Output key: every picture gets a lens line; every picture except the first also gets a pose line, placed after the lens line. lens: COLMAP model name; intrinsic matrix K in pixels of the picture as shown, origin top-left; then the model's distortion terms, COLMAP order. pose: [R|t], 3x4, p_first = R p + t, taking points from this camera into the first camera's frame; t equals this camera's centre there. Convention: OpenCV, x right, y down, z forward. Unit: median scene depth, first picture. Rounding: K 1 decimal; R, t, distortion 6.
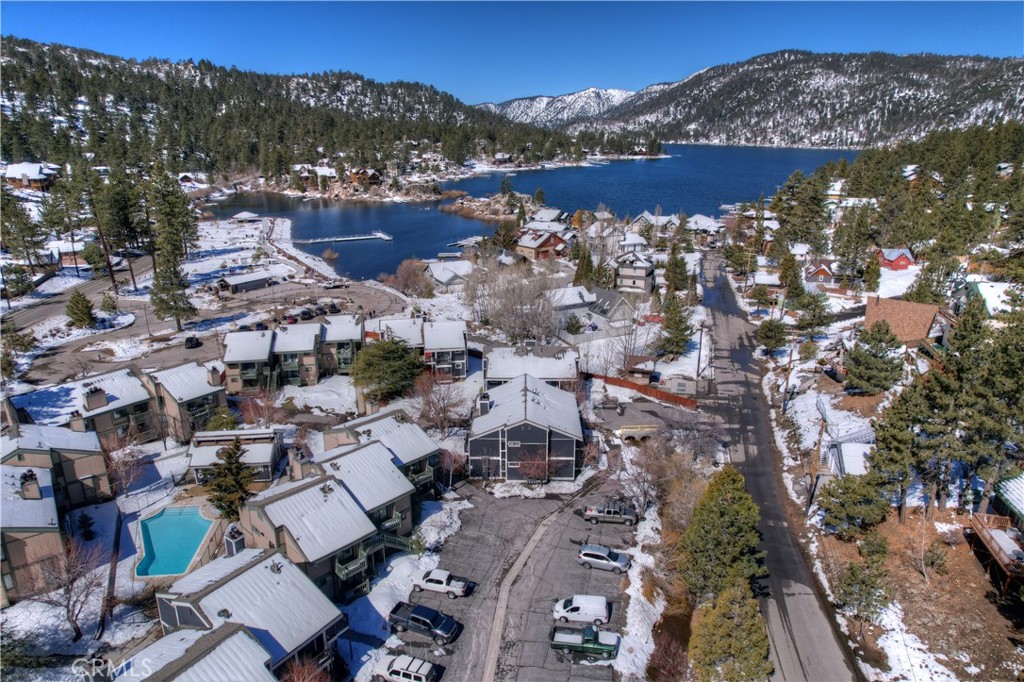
lens RADIAL K [[654.6, 0, 513.9], [0, 654.6, 343.7], [0, 0, 1]] dist [-0.074344, 0.069340]
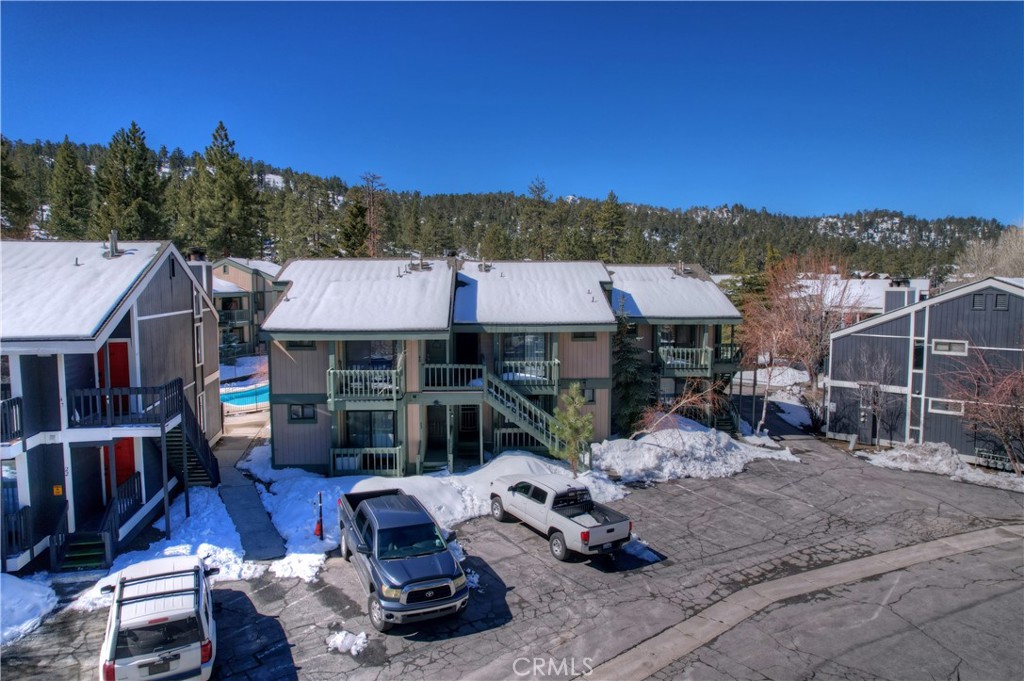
lens RADIAL K [[654.6, 0, 513.9], [0, 654.6, 343.2], [0, 0, 1]] dist [-0.074344, 0.069340]
pose [[0.725373, 0.058869, -0.685834, 0.013049], [-0.212429, 0.966850, -0.141686, 0.045784], [0.654758, 0.248466, 0.713833, 0.098709]]
